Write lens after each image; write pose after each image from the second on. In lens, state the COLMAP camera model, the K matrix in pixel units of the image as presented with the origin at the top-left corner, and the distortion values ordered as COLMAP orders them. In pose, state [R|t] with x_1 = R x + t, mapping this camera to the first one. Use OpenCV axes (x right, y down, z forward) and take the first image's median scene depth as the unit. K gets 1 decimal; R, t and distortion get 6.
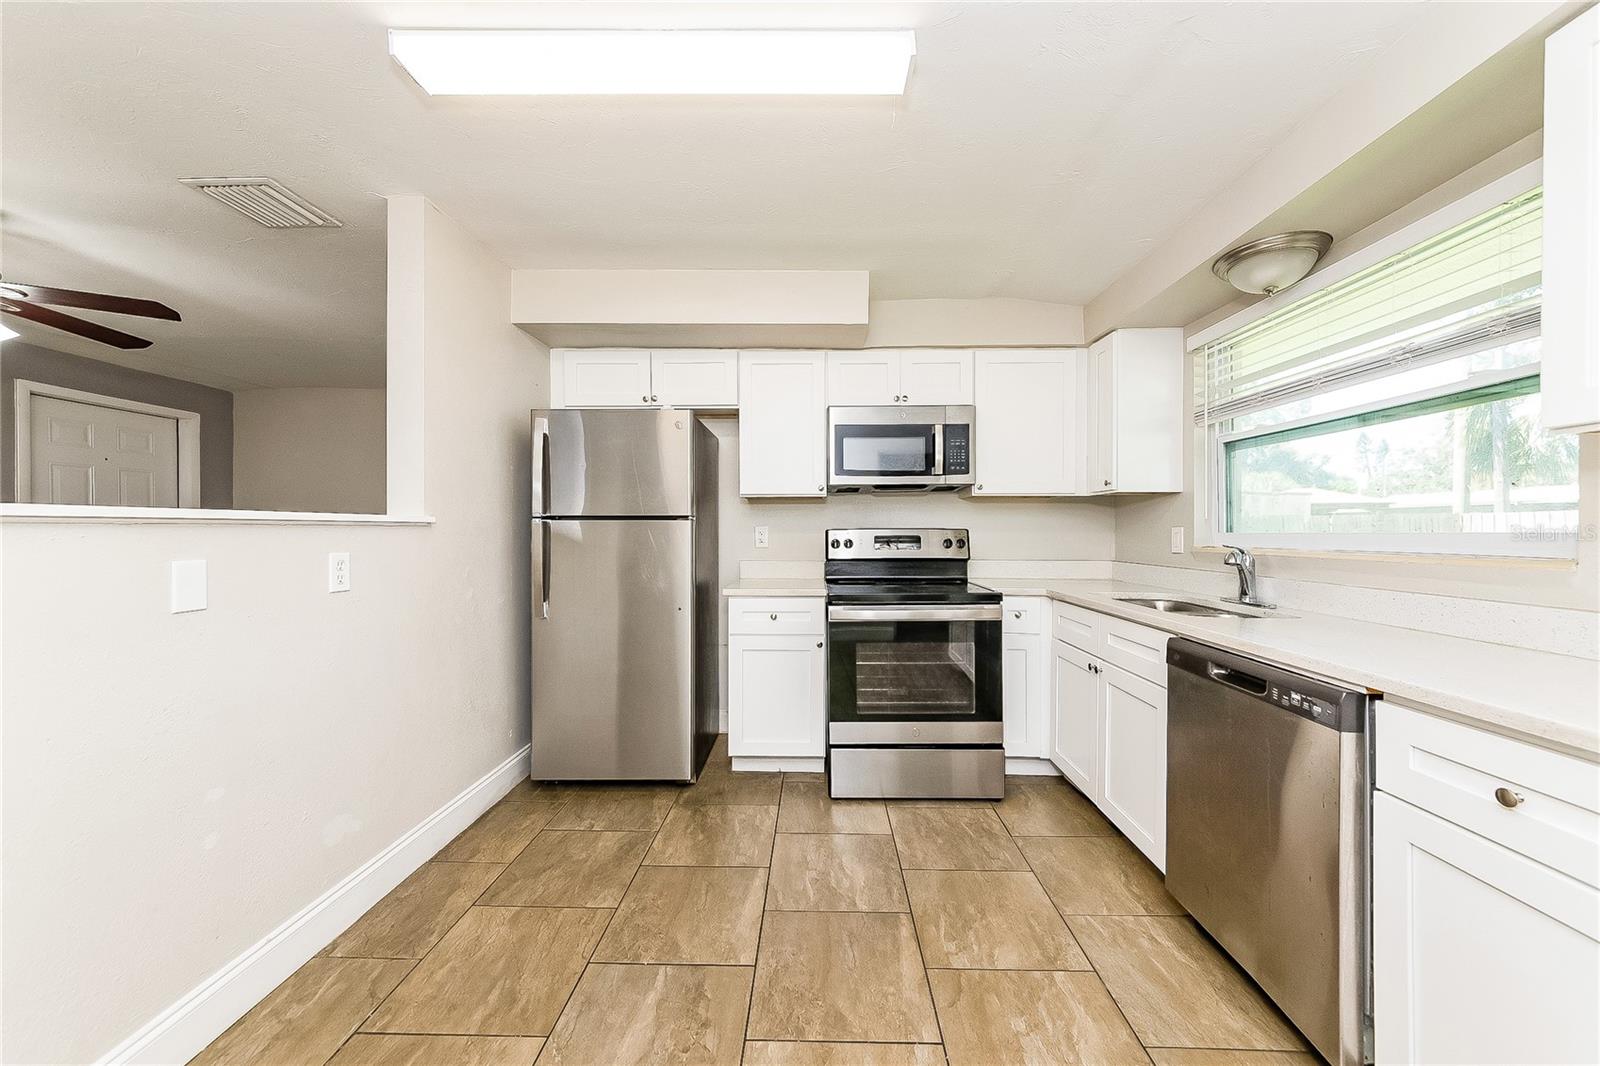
lens RADIAL K [[578.0, 0, 797.3], [0, 578.0, 536.0], [0, 0, 1]] dist [0.002131, 0.000348]
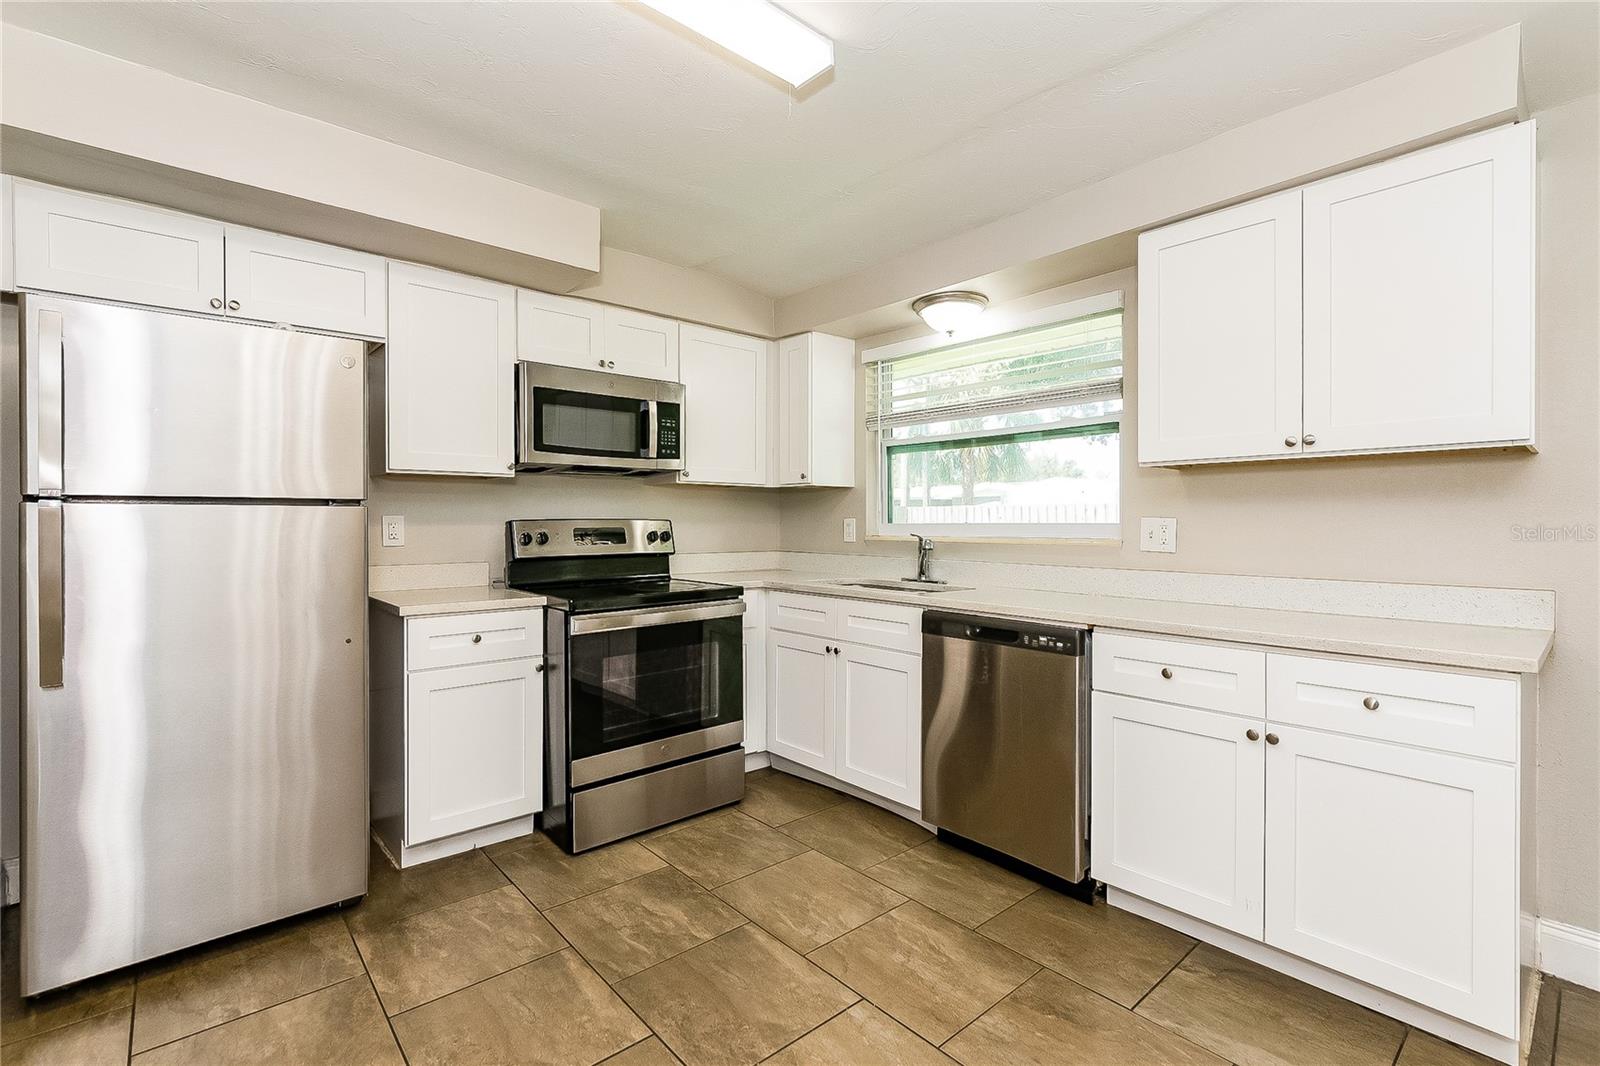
lens RADIAL K [[726.6, 0, 791.6], [0, 726.6, 527.9], [0, 0, 1]] dist [0.004366, -0.001718]
pose [[0.742678, -0.006425, 0.669618, -0.391114], [0.005880, 0.999978, 0.003074, -0.002414], [-0.669623, 0.001654, 0.742699, 0.042365]]
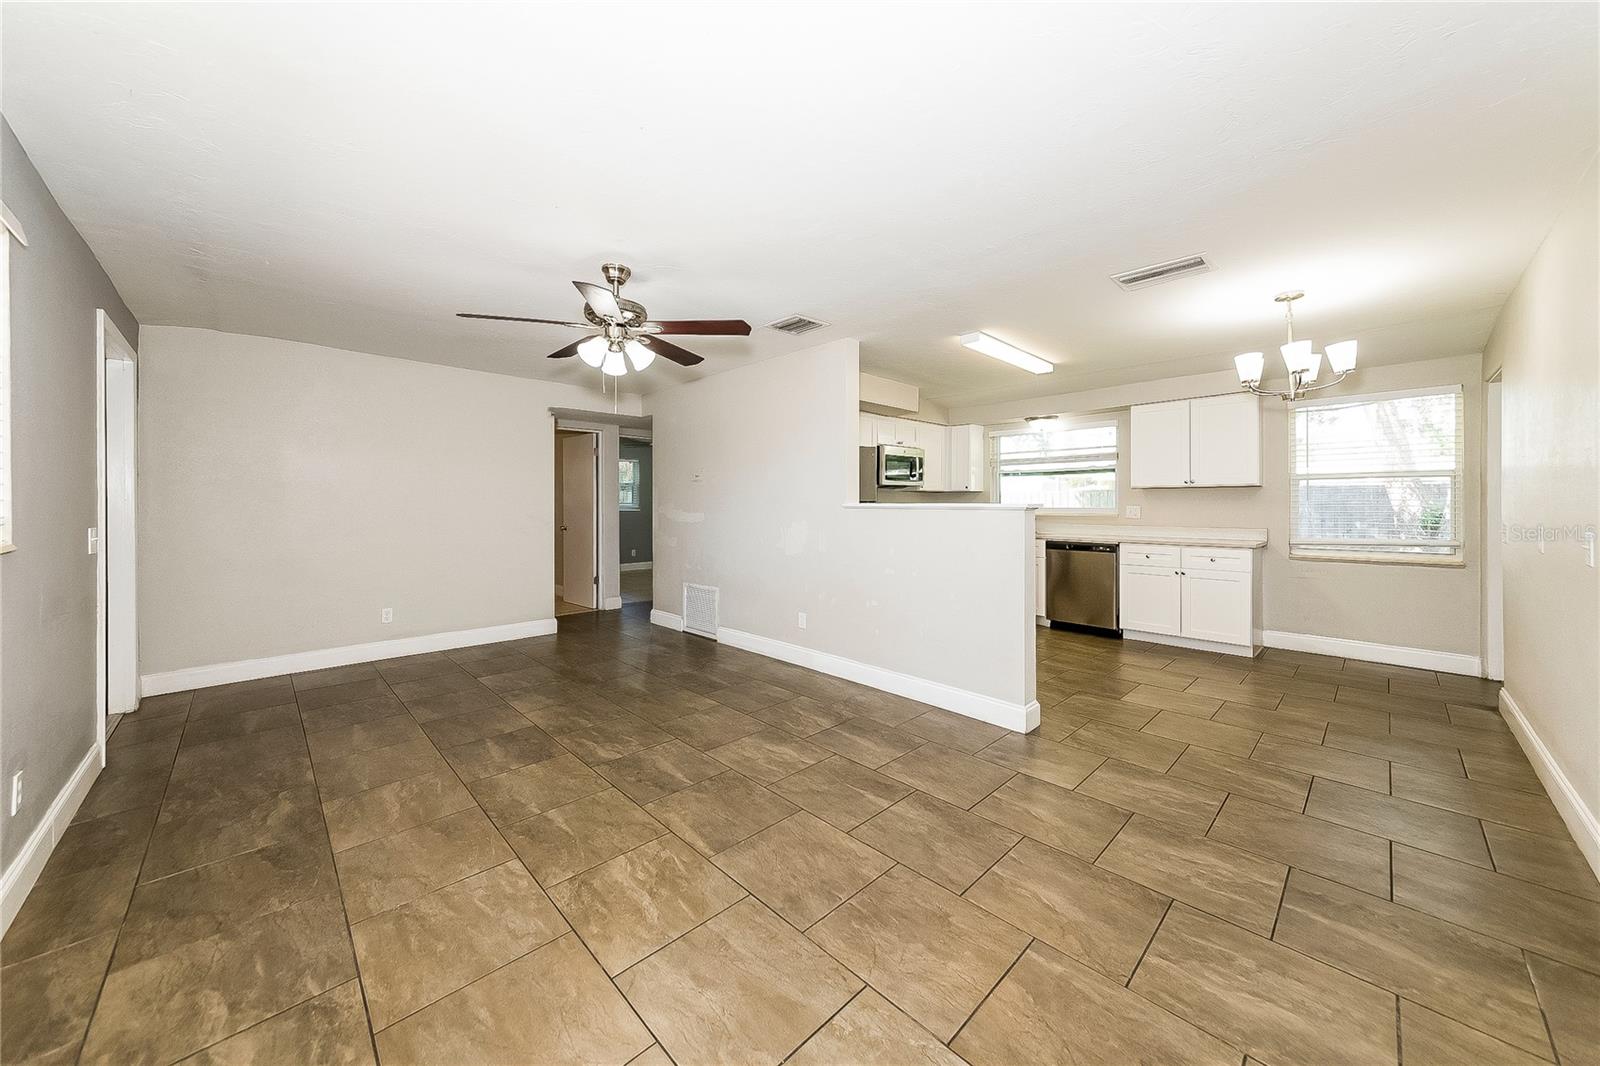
lens RADIAL K [[578.0, 0, 776.2], [0, 578.0, 509.1], [0, 0, 1]] dist [0.002131, 0.000348]
pose [[0.721958, -0.007386, 0.691897, -1.794776], [0.010450, 0.999945, -0.000230, -0.011398], [-0.691858, 0.007397, 0.721996, -0.183107]]
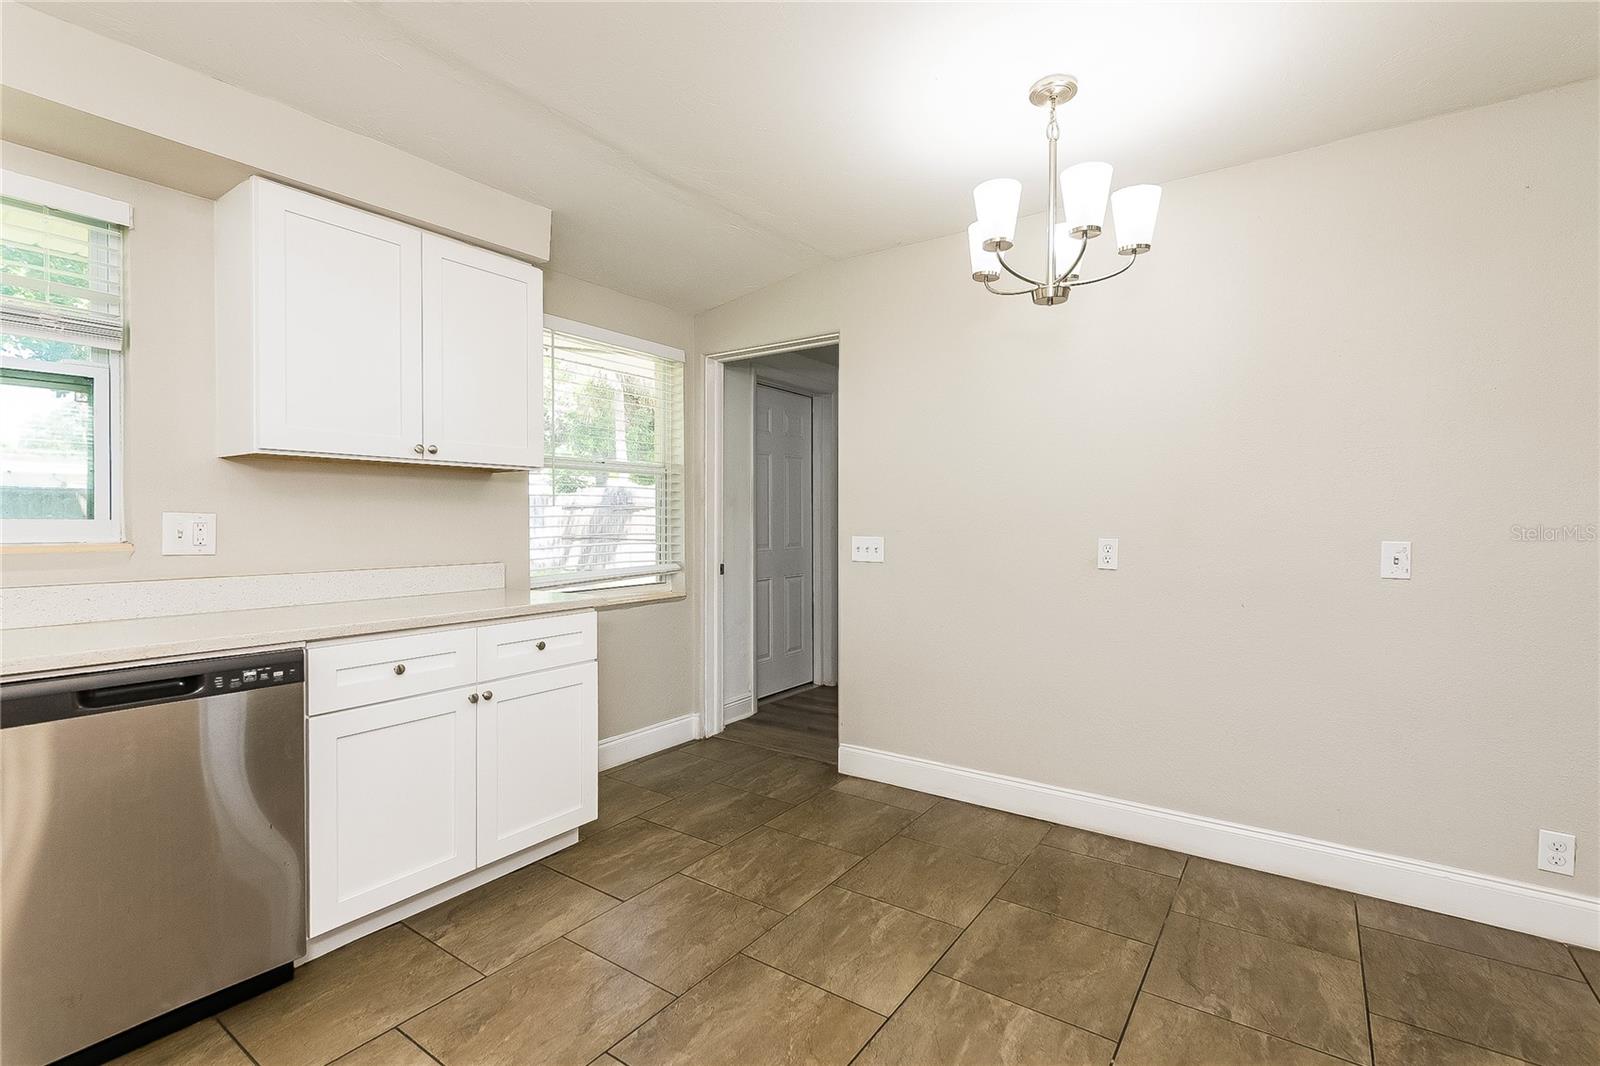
lens RADIAL K [[726.6, 0, 790.6], [0, 726.6, 534.6], [0, 0, 1]] dist [0.004366, -0.001718]
pose [[-0.827120, -0.013351, 0.561867, -0.354160], [0.002960, 0.999600, 0.028110, -0.007174], [-0.562017, 0.024914, -0.826750, 0.761172]]
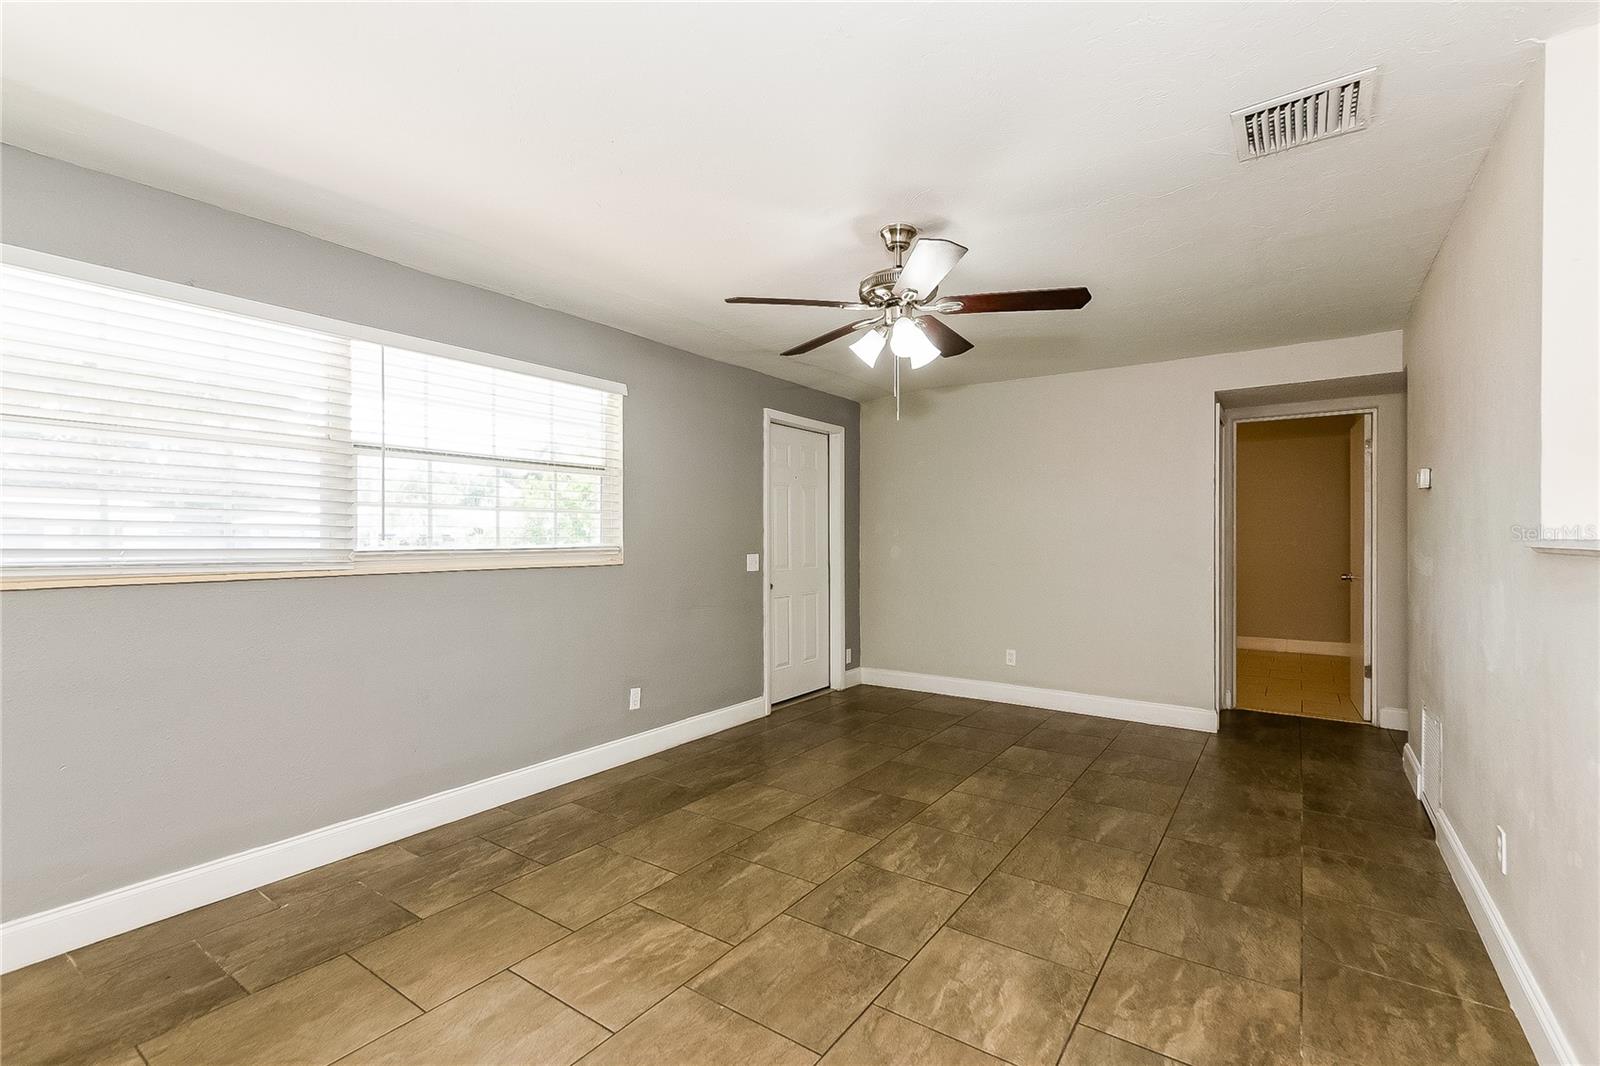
lens RADIAL K [[726.6, 0, 798.7], [0, 726.6, 538.9], [0, 0, 1]] dist [0.004366, -0.001718]
pose [[0.815247, 0.000184, -0.579113, 2.963609], [-0.007016, 0.999930, -0.009558, -0.010482], [0.579071, 0.011855, 0.815191, 0.111831]]
